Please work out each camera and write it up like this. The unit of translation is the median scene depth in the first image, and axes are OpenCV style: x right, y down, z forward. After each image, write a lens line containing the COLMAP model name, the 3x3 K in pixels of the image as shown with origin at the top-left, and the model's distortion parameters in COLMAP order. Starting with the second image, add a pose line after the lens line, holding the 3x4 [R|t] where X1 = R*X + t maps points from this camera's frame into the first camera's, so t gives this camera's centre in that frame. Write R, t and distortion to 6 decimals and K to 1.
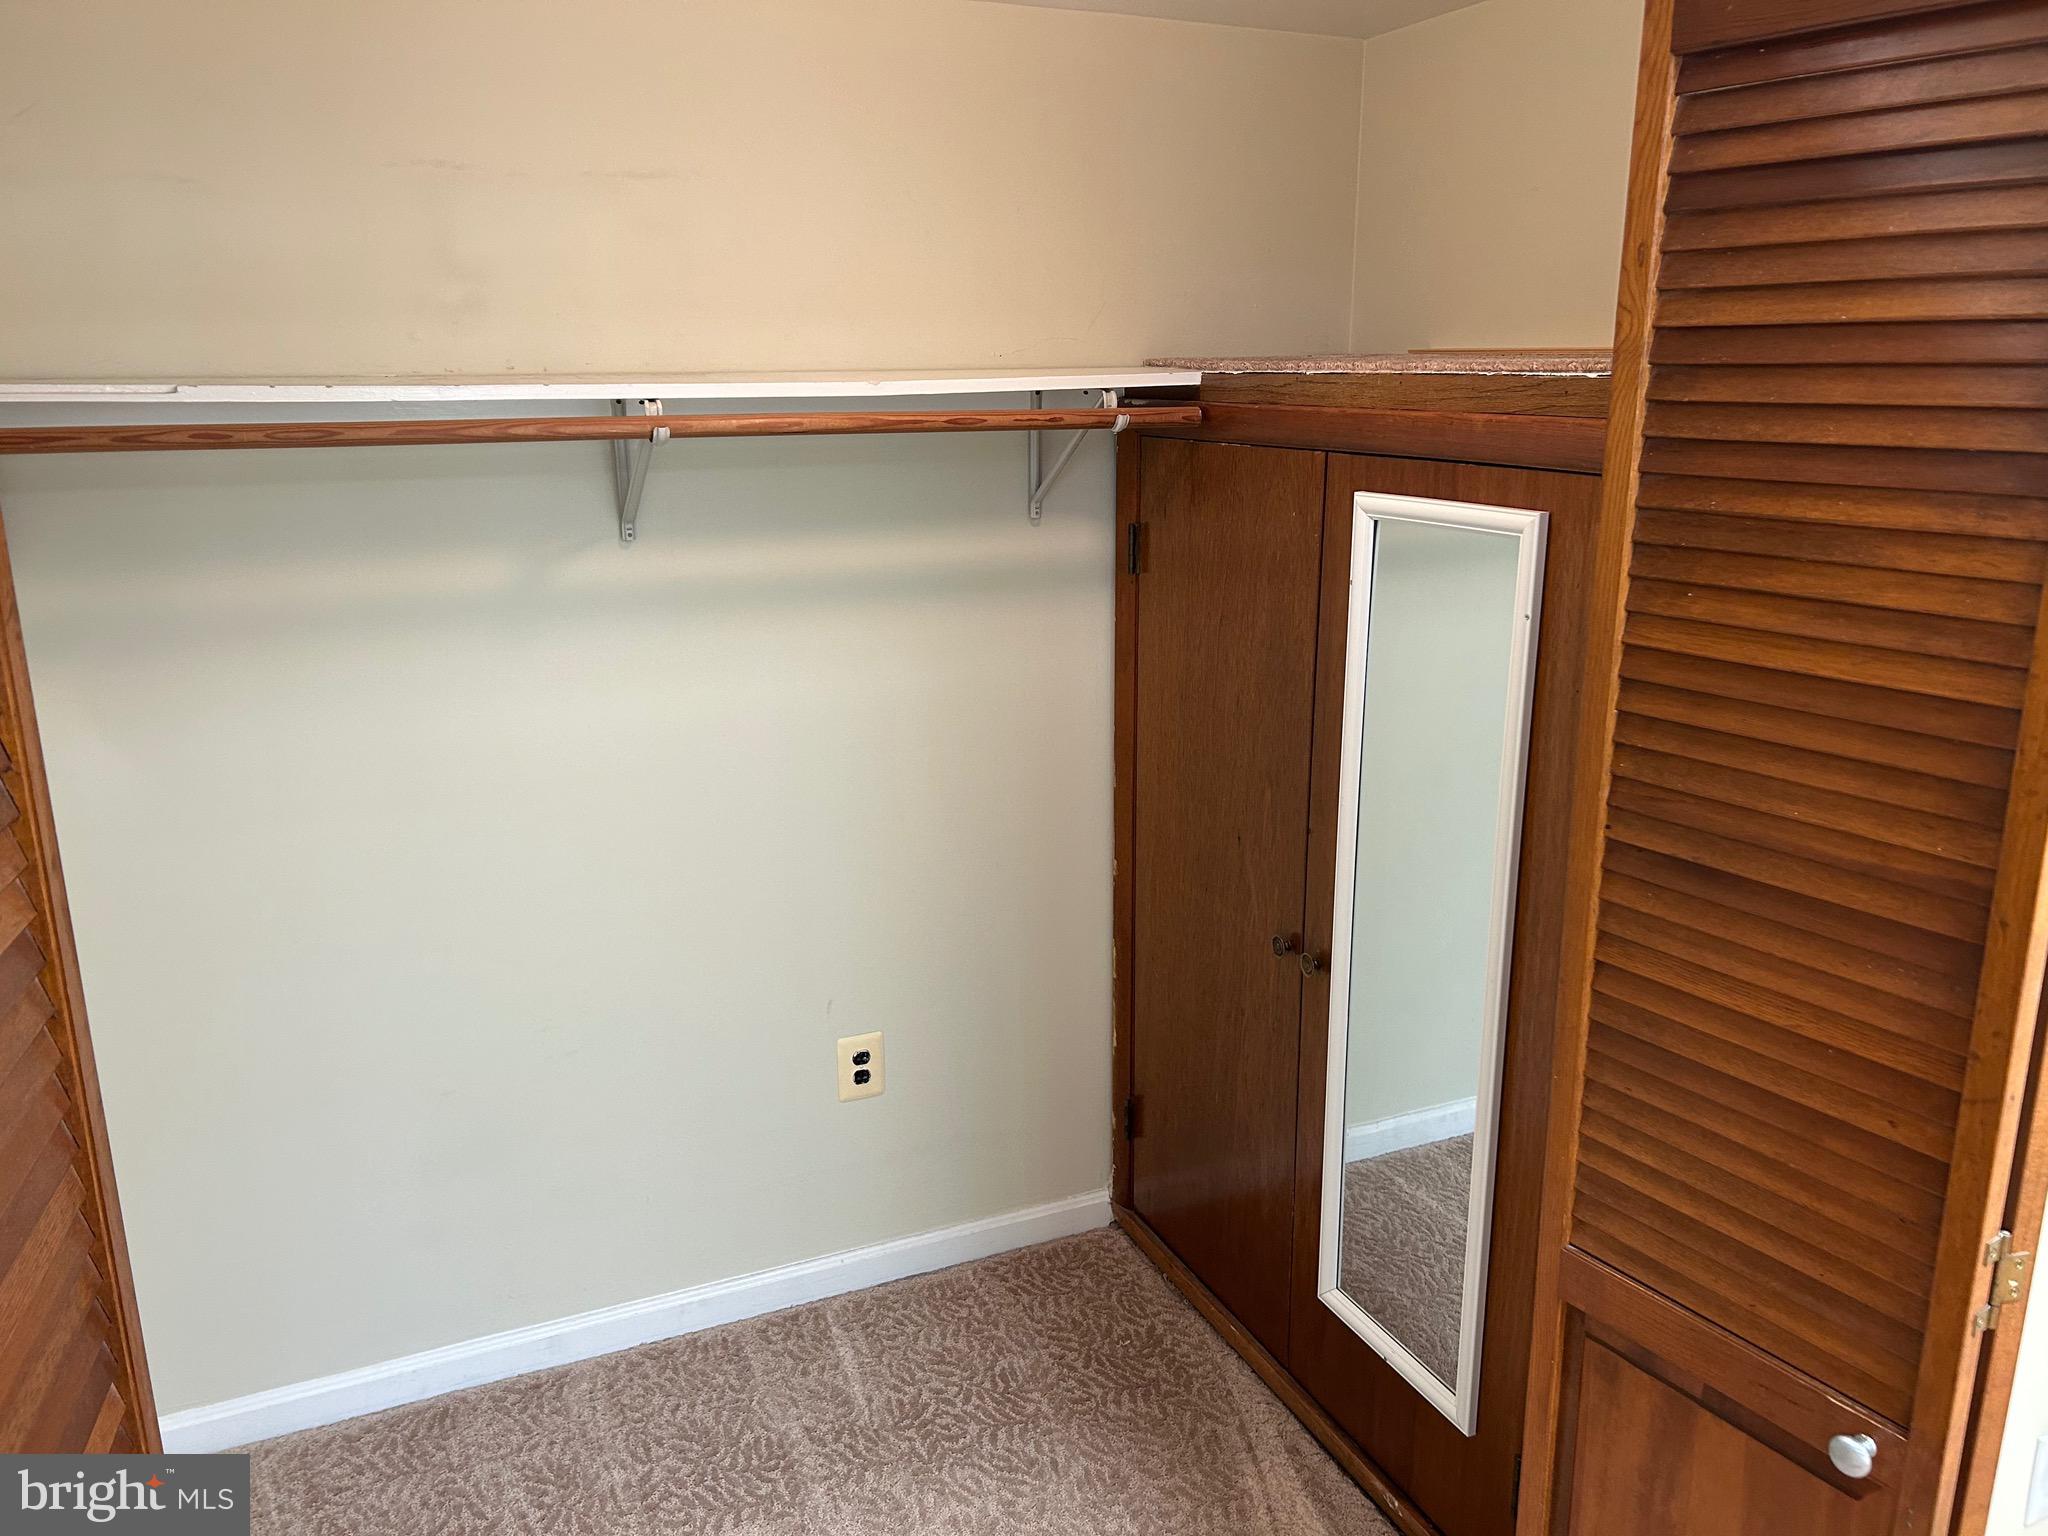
lens RADIAL K [[1542.5, 0, 1025.7], [0, 1542.5, 766.8], [0, 0, 1]] dist [0.003882, -0.002625]
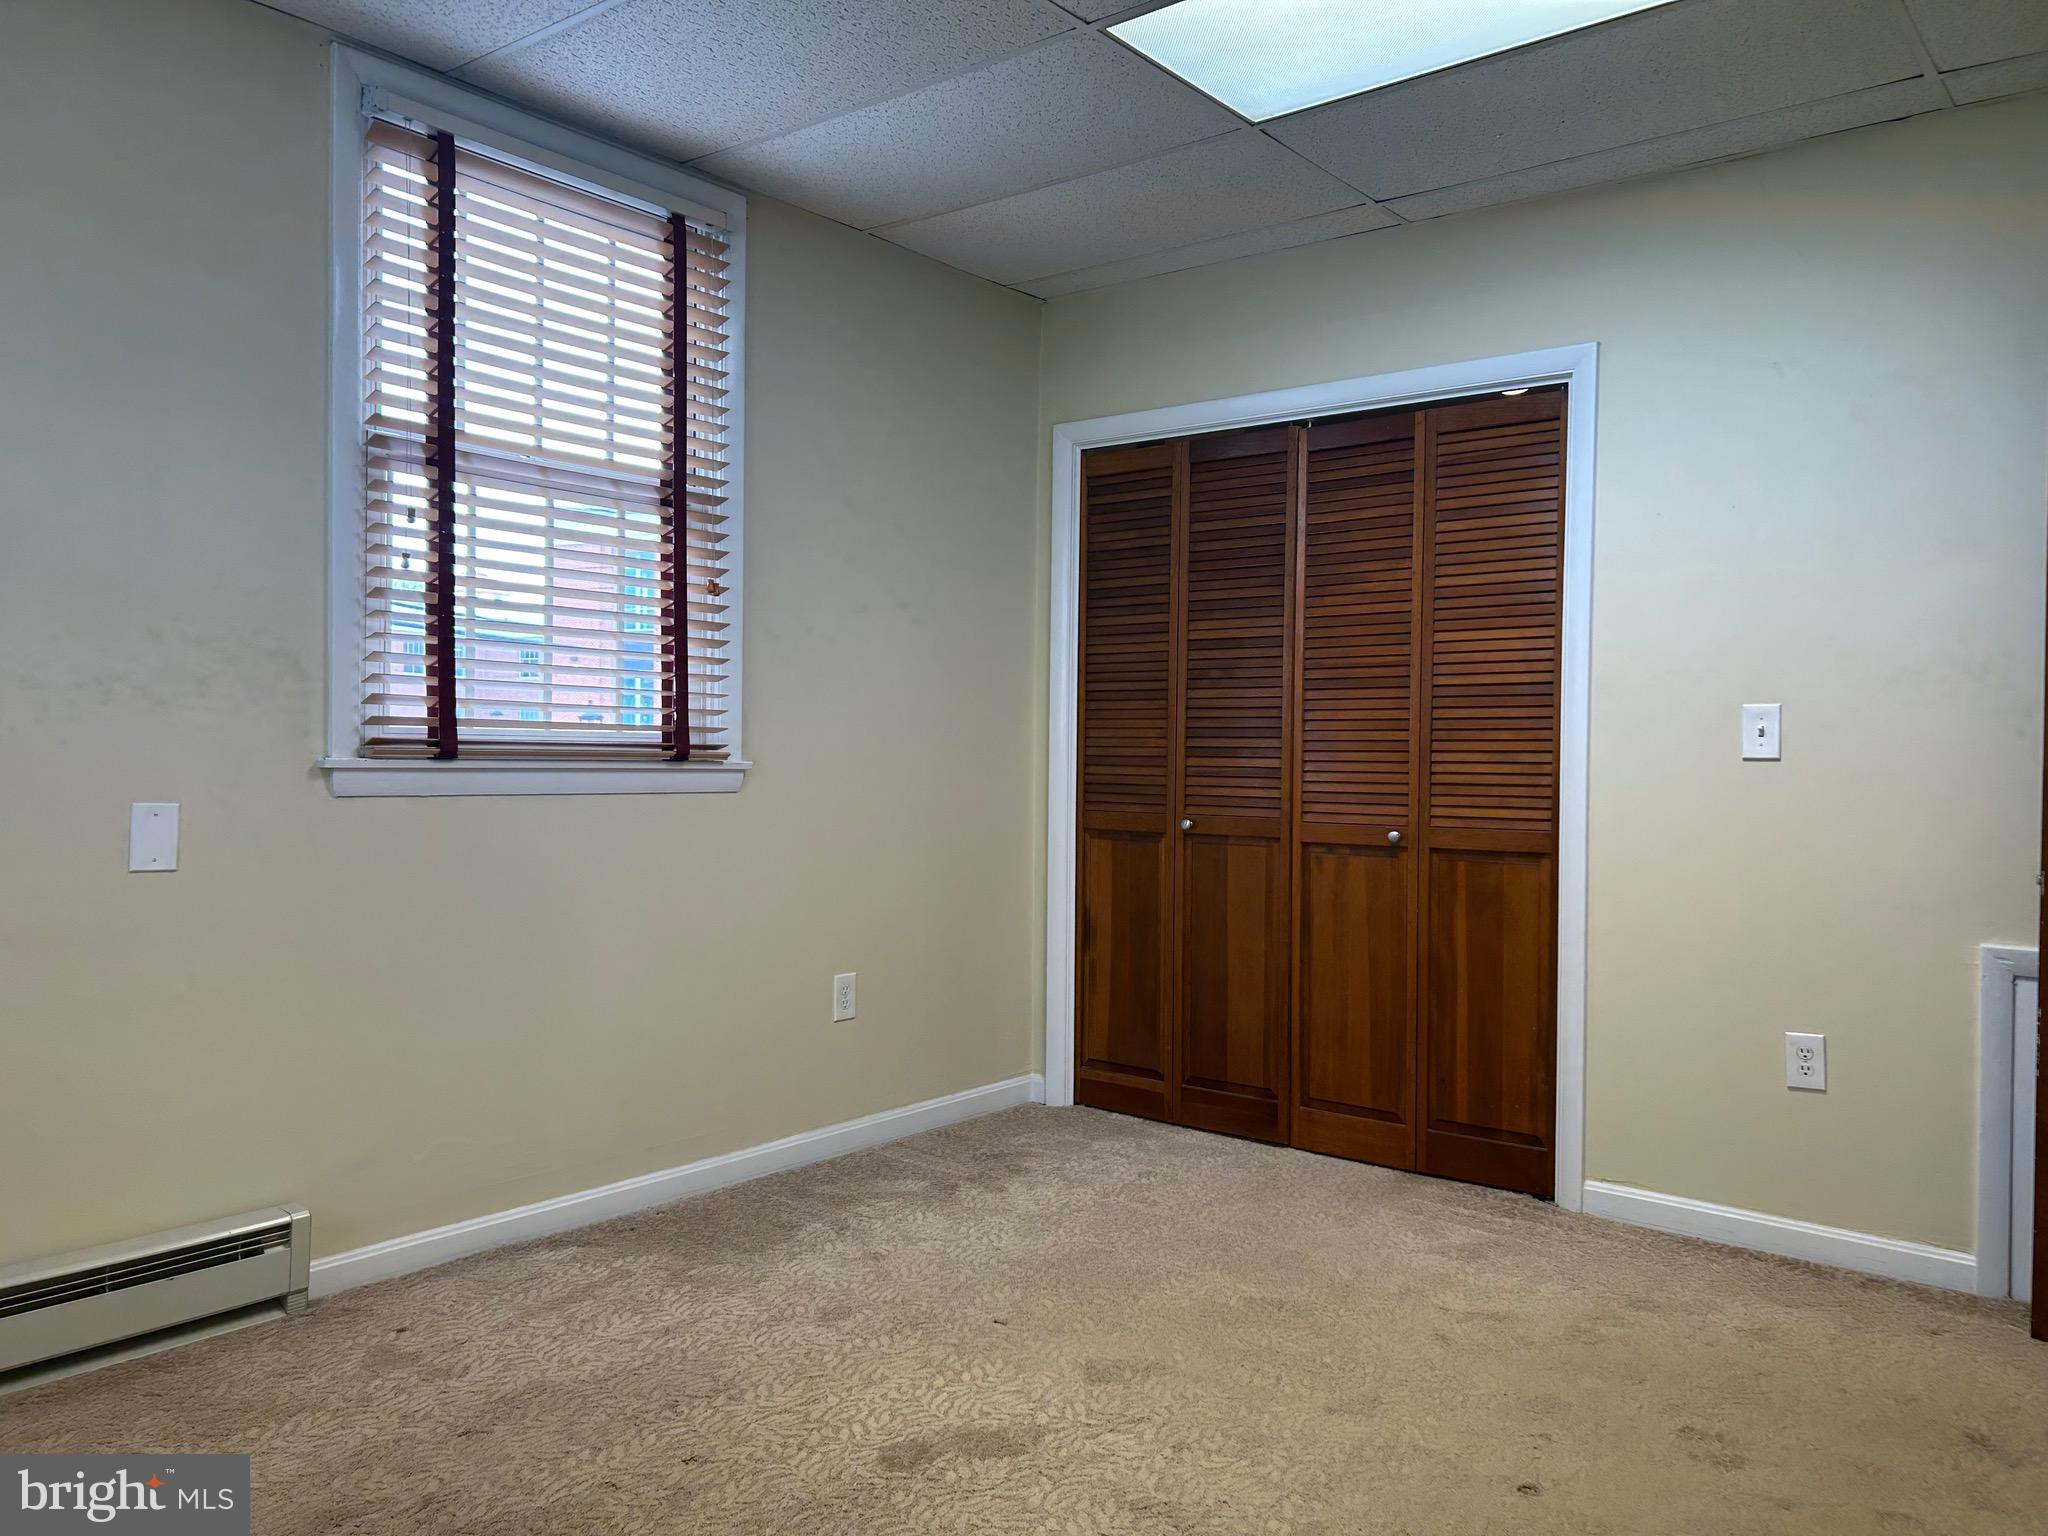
lens RADIAL K [[1542.5, 0, 1024.4], [0, 1542.5, 769.1], [0, 0, 1]] dist [0.003882, -0.002625]
pose [[0.953820, 0.020424, 0.299683, -1.069186], [0.050343, 0.972704, -0.226521, 0.881610], [-0.296129, 0.231147, 0.926757, -1.640249]]
